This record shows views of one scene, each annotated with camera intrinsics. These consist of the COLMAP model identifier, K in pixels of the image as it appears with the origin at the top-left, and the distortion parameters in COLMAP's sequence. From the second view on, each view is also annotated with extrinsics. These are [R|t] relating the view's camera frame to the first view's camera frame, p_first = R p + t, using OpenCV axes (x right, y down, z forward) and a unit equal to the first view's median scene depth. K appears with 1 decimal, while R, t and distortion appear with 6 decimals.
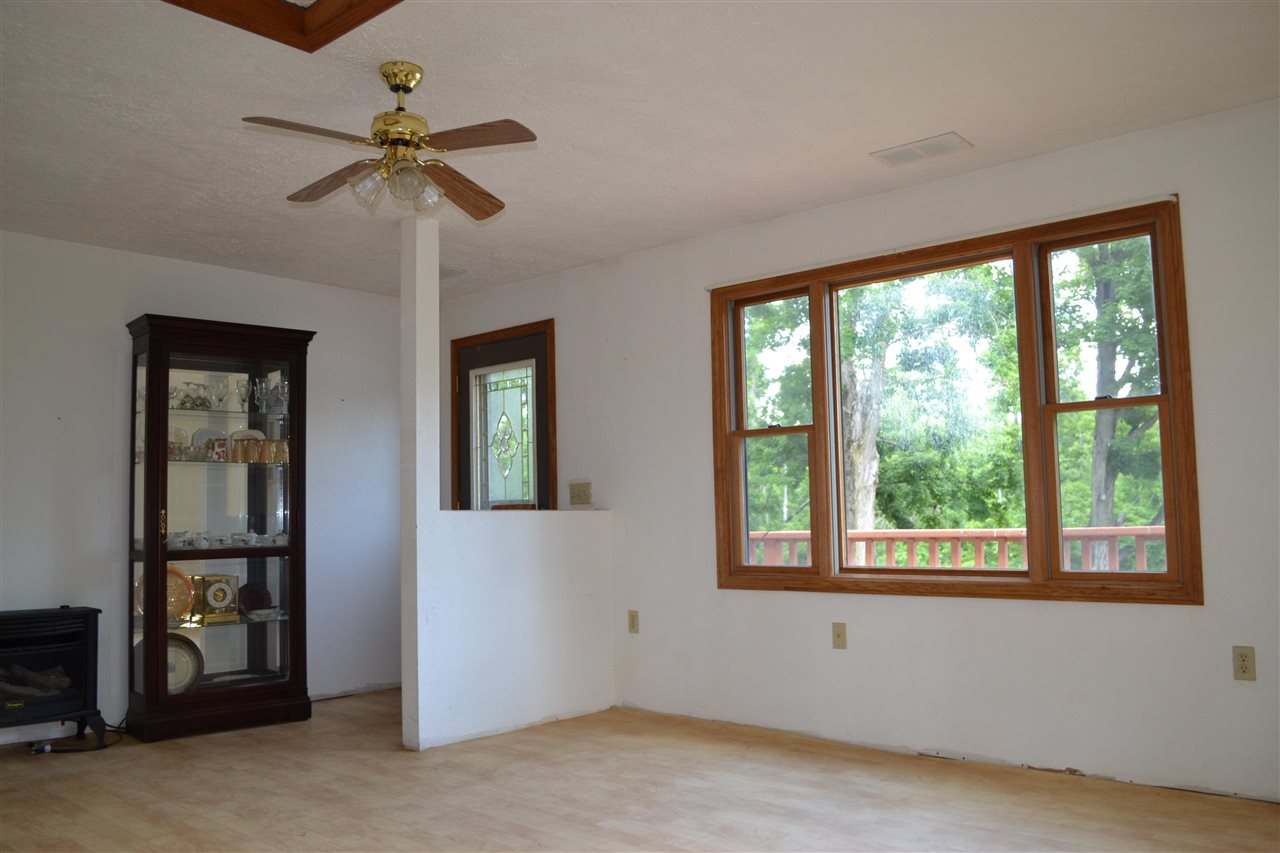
lens RADIAL K [[1021.0, 0, 637.7], [0, 1021.0, 430.6], [0, 0, 1]] dist [-0.085693, 0.014431]
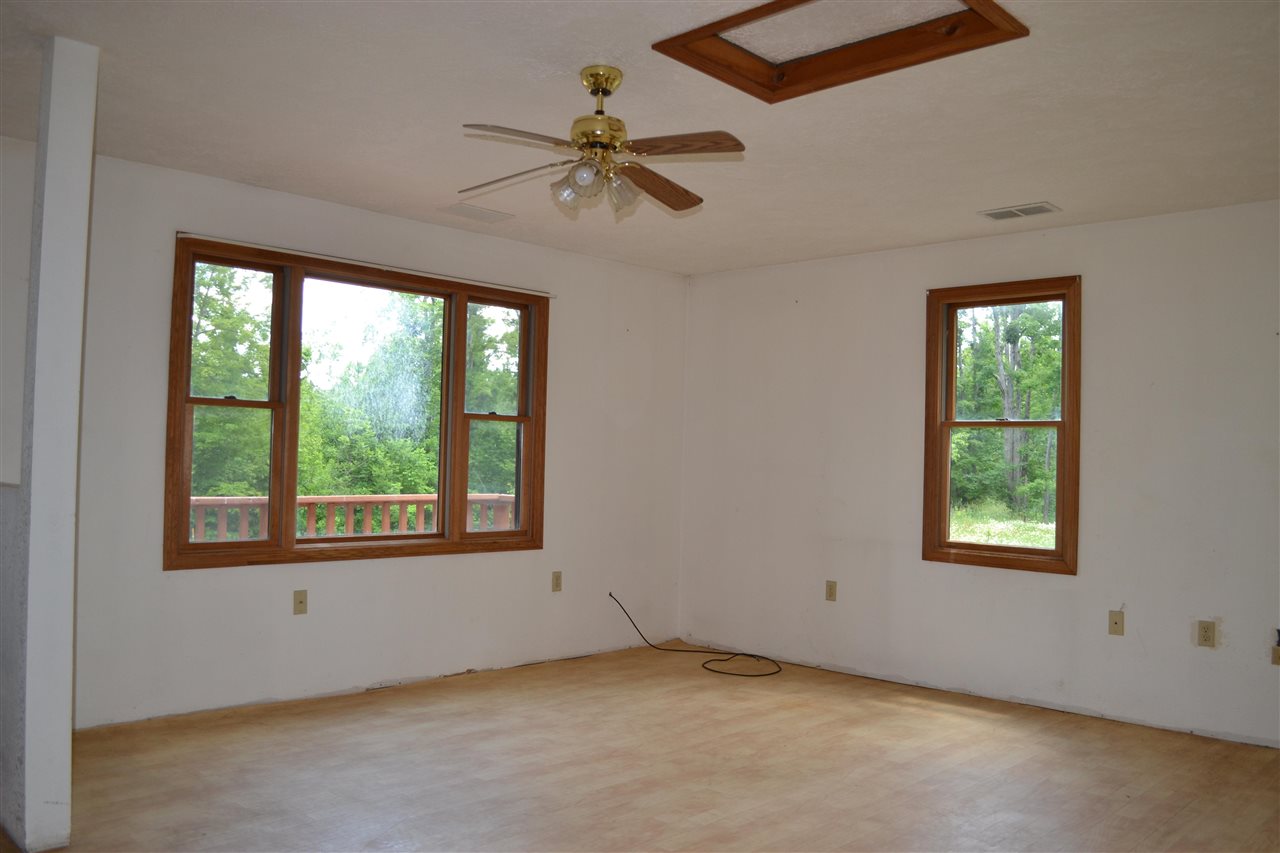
lens RADIAL K [[1021.0, 0, 637.7], [0, 1021.0, 430.6], [0, 0, 1]] dist [-0.085693, 0.014431]
pose [[0.038845, 0.045048, 0.998229, -0.805399], [-0.108301, 0.993288, -0.040610, 0.024079], [-0.993359, -0.106532, 0.043463, 0.573295]]
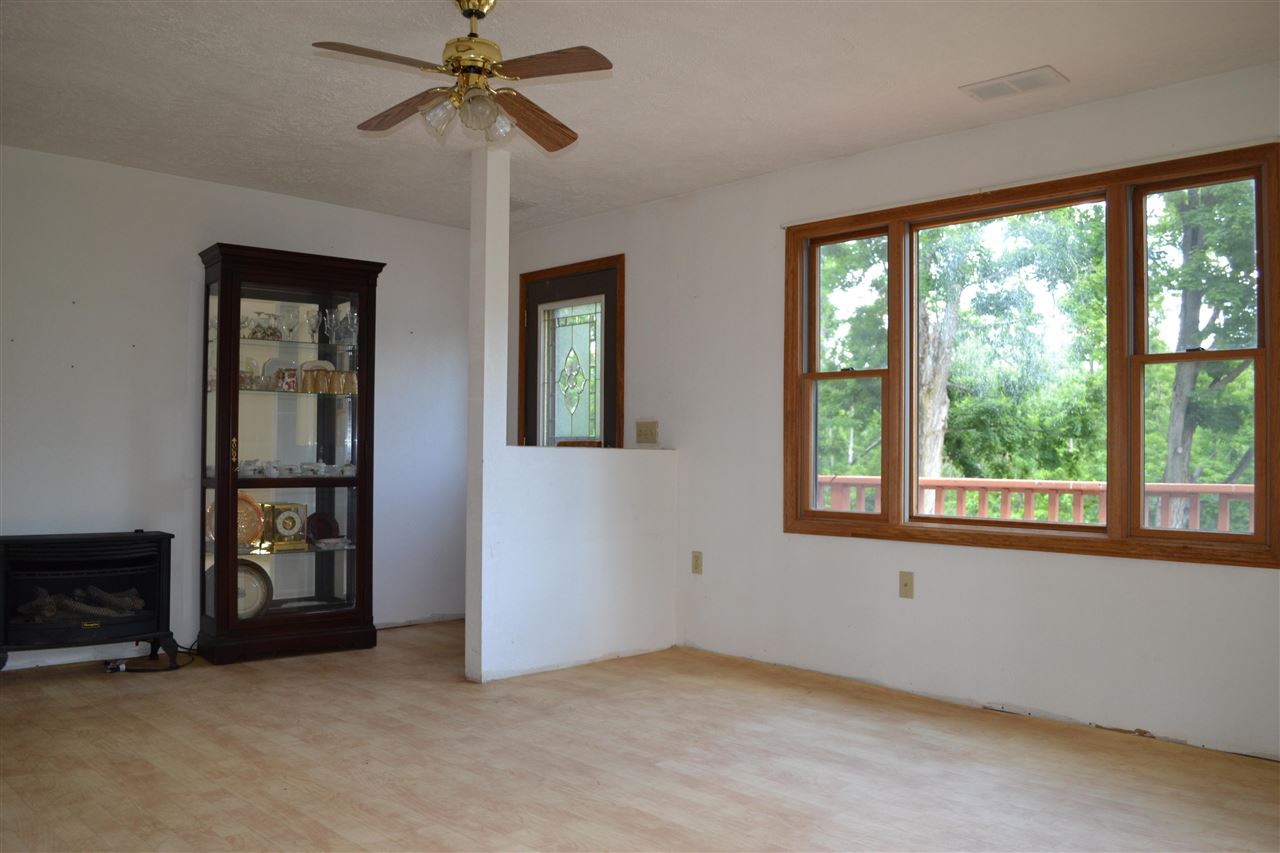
lens RADIAL K [[1021.0, 0, 637.7], [0, 1021.0, 430.6], [0, 0, 1]] dist [-0.085693, 0.014431]
pose [[0.997622, 0.028003, -0.062979, -0.003218], [-0.024074, 0.997767, 0.062303, -0.001707], [0.064583, -0.060639, 0.996068, 0.012785]]
